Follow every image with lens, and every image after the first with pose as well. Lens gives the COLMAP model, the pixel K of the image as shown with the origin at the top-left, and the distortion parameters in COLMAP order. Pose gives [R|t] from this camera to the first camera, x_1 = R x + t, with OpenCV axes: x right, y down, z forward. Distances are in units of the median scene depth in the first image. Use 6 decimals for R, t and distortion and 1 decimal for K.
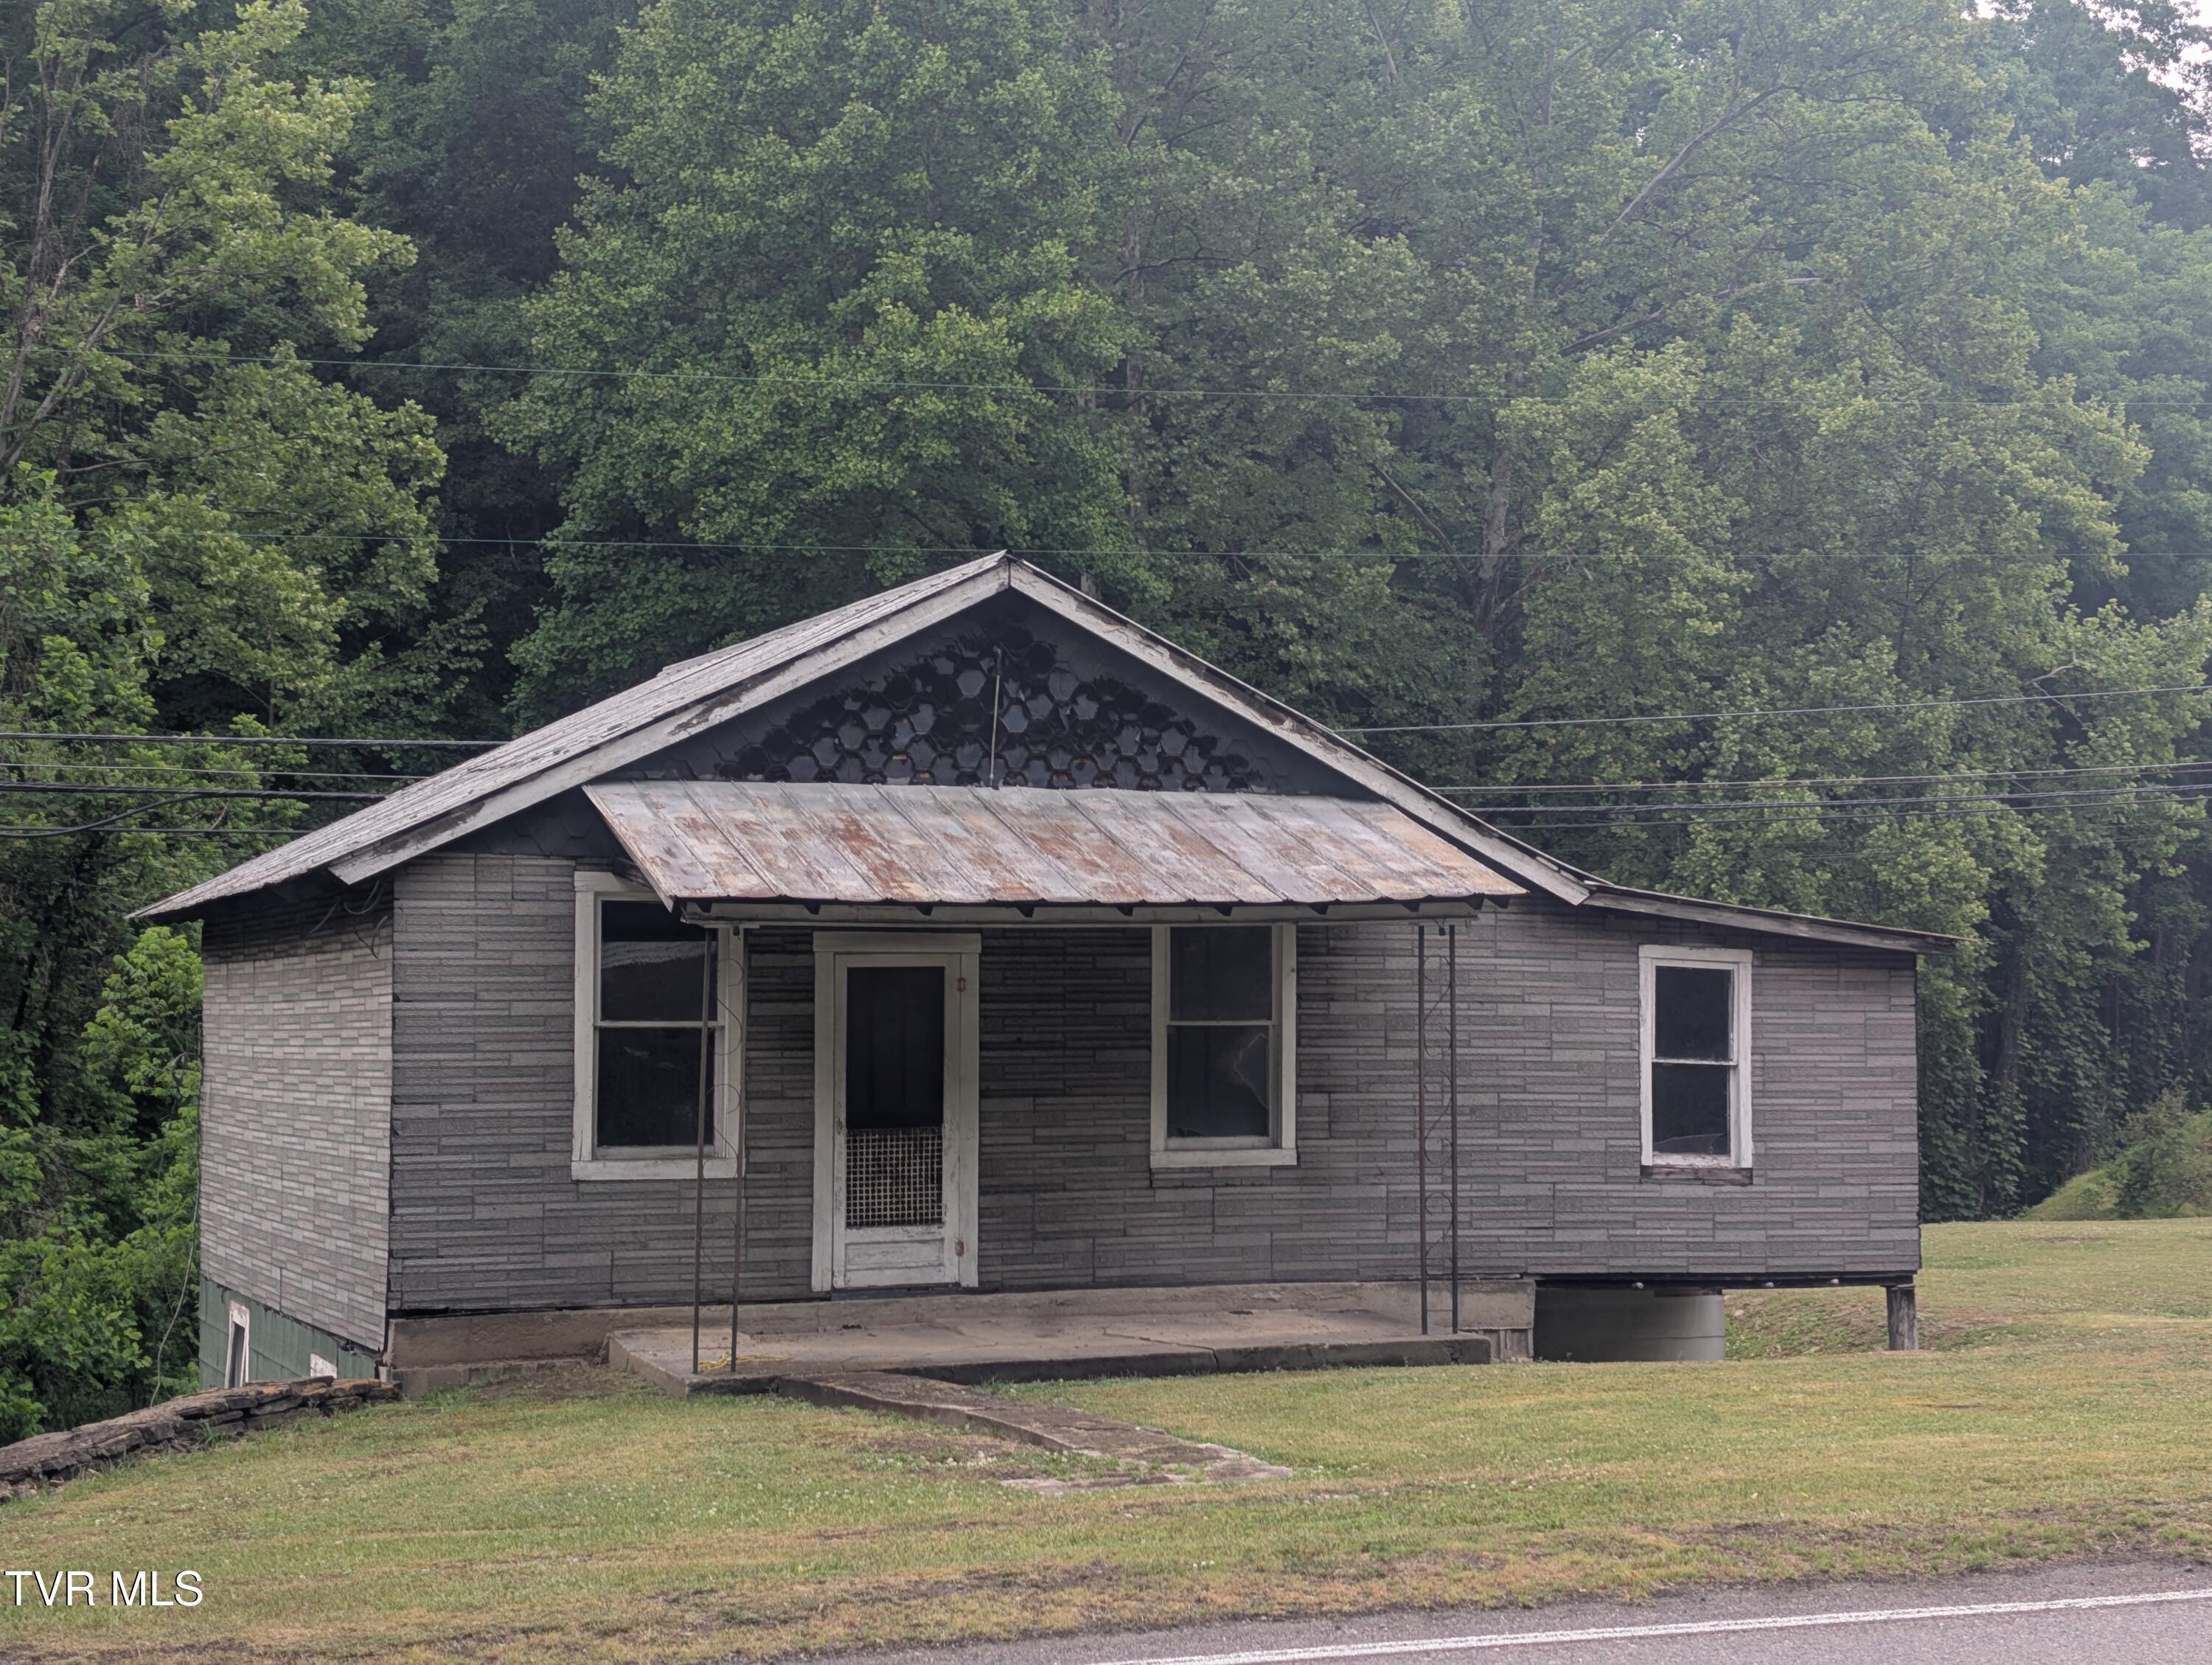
lens RADIAL K [[3579.0, 0, 1107.1], [0, 3579.0, 833.8], [0, 0, 1]] dist [-0.002911, 0.000000]
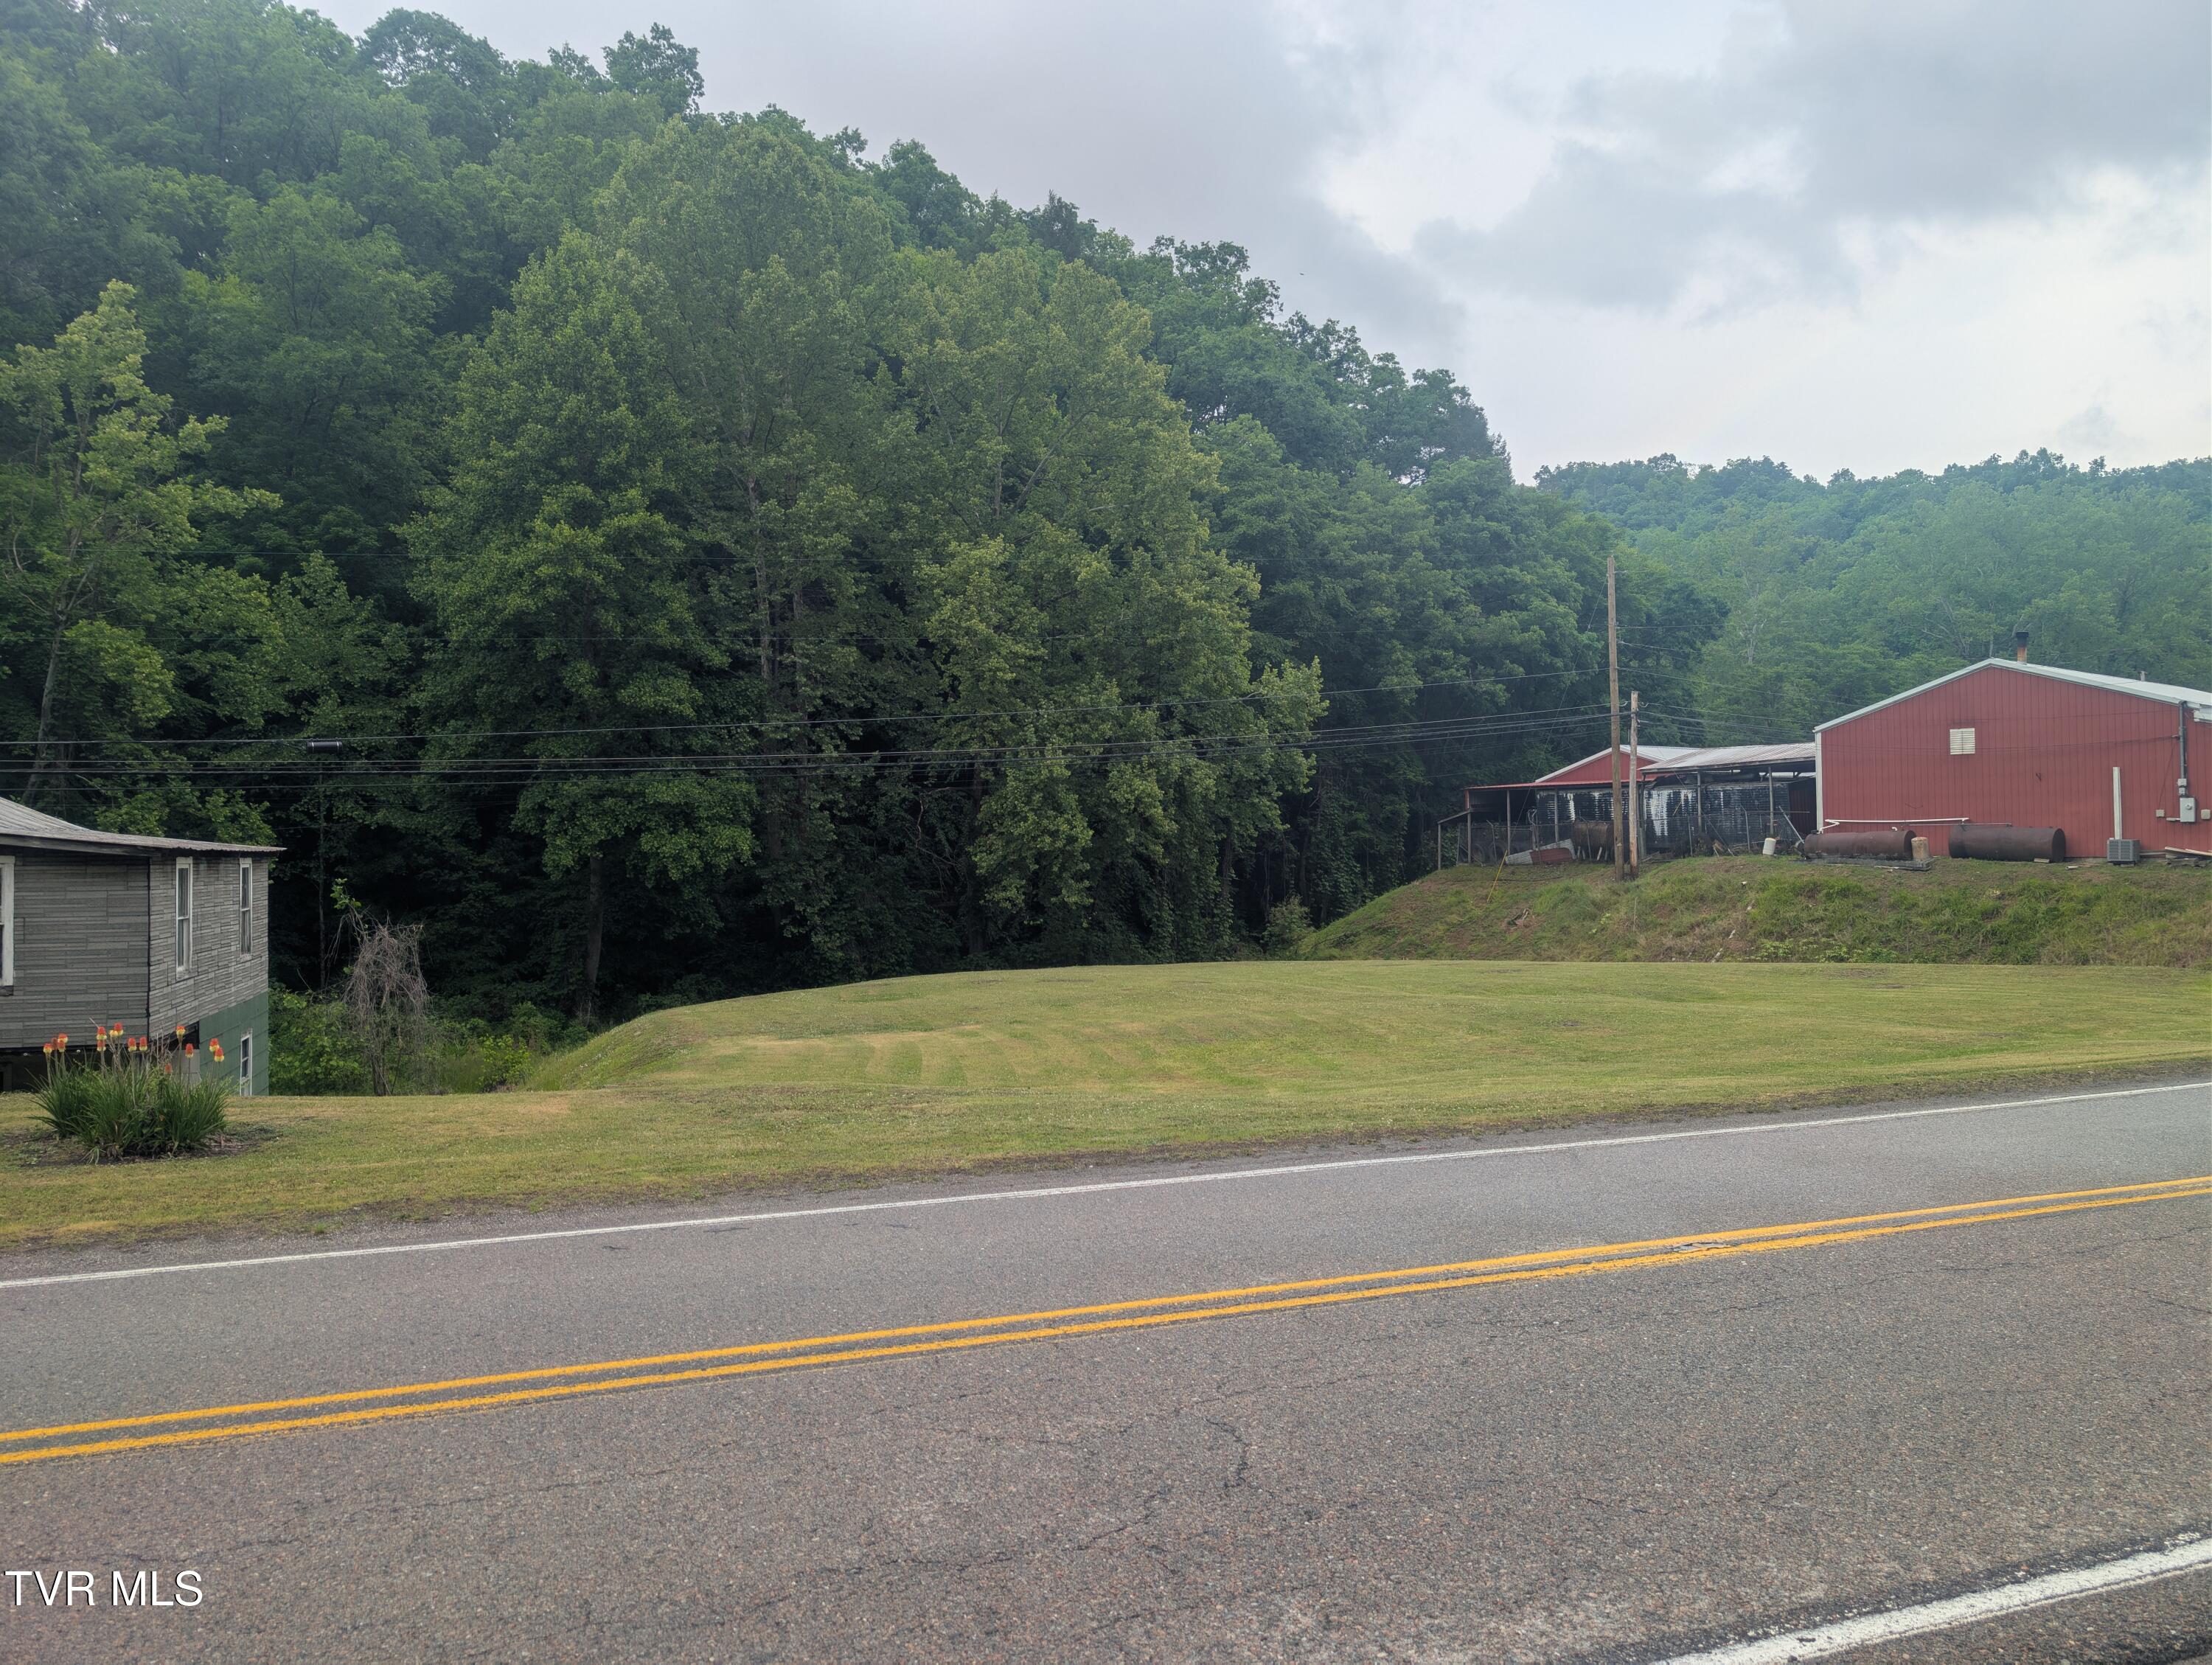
lens RADIAL K [[1587.5, 0, 1103.5], [0, 1587.5, 824.2], [0, 0, 1]] dist [0.013911, -0.005020]
pose [[0.999163, -0.012177, -0.039047, 0.286469], [0.013364, 0.999453, 0.030262, 0.000414], [0.038658, -0.030758, 0.998779, 0.104839]]
